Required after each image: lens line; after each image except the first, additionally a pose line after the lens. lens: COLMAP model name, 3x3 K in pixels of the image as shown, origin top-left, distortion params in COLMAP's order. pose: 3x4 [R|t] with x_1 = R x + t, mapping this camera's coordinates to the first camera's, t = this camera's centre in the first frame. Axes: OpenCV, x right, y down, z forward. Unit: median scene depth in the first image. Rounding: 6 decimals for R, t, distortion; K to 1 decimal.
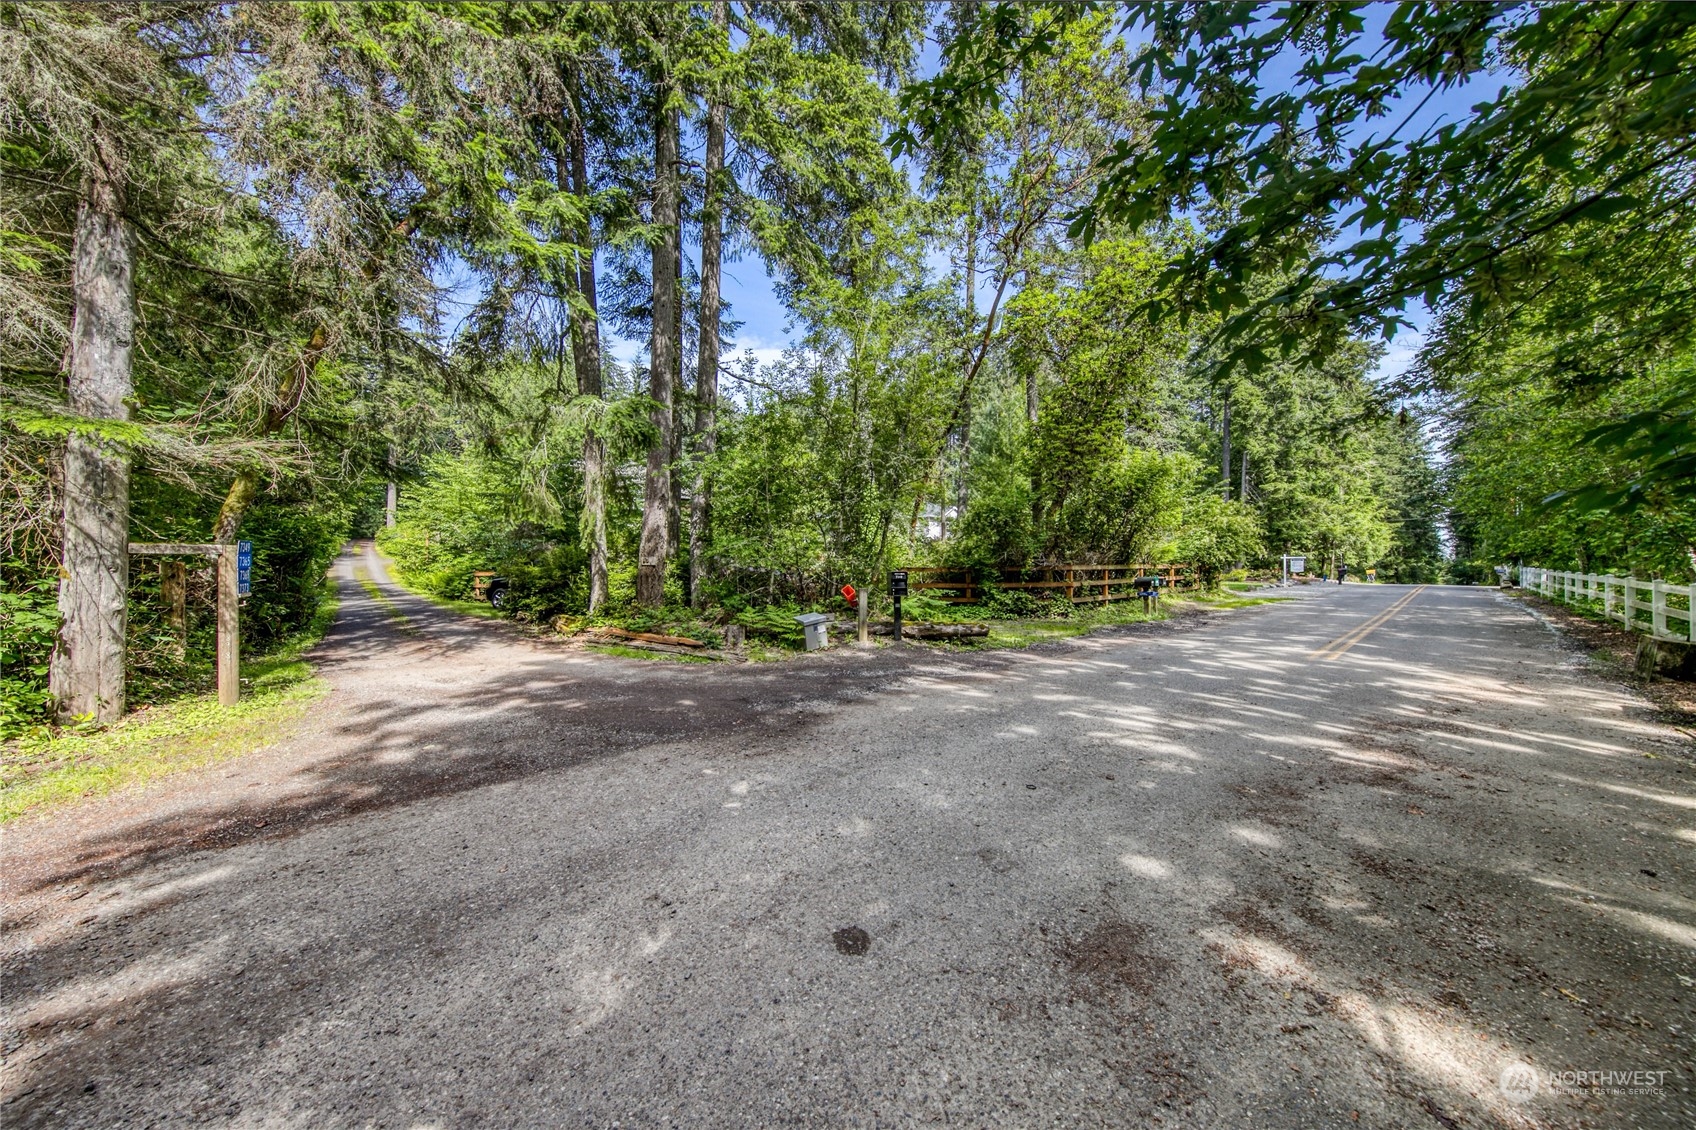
lens RADIAL K [[592.5, 0, 850.4], [0, 592.5, 556.9], [0, 0, 1]] dist [-0.003393, -0.000323]
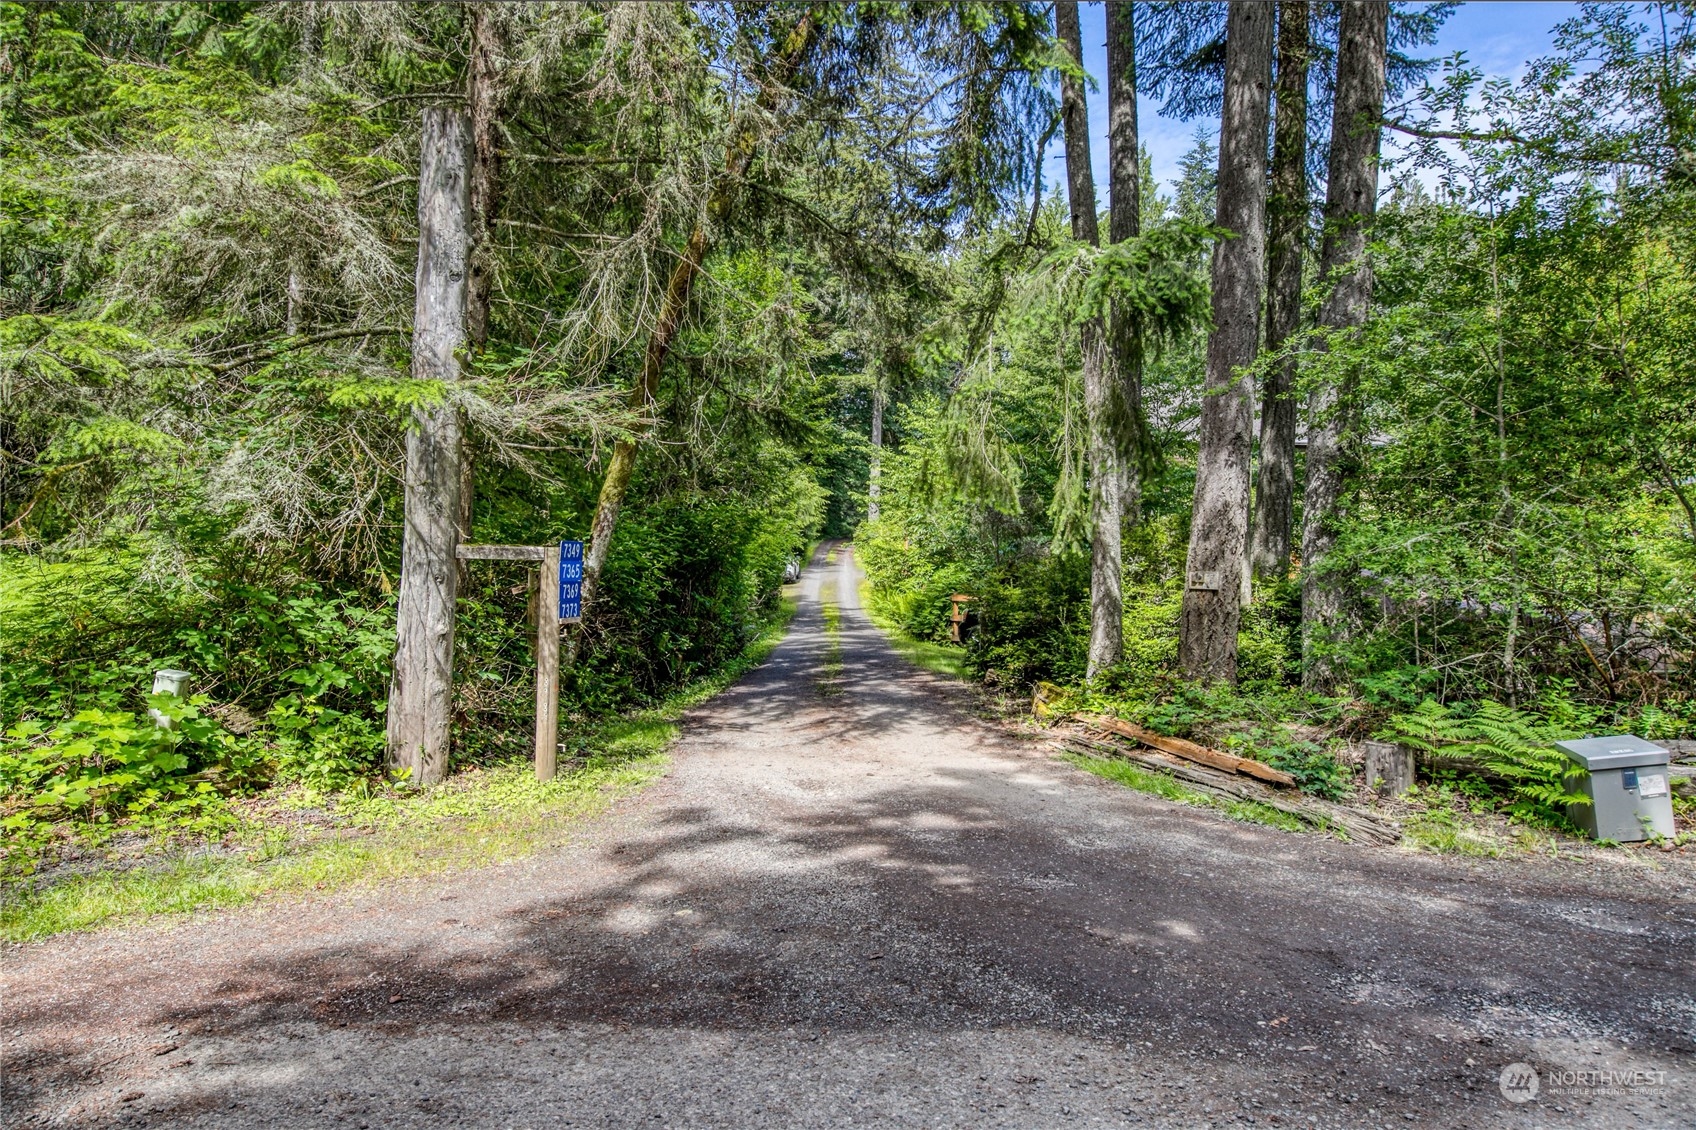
lens RADIAL K [[1109.1, 0, 845.1], [0, 1109.1, 564.2], [0, 0, 1]] dist [0.011174, 0.007611]
pose [[0.725749, 0.006801, -0.687926, 0.057151], [-0.011468, 0.999932, -0.002212, -0.000888], [0.687865, 0.009495, 0.725777, 0.197988]]
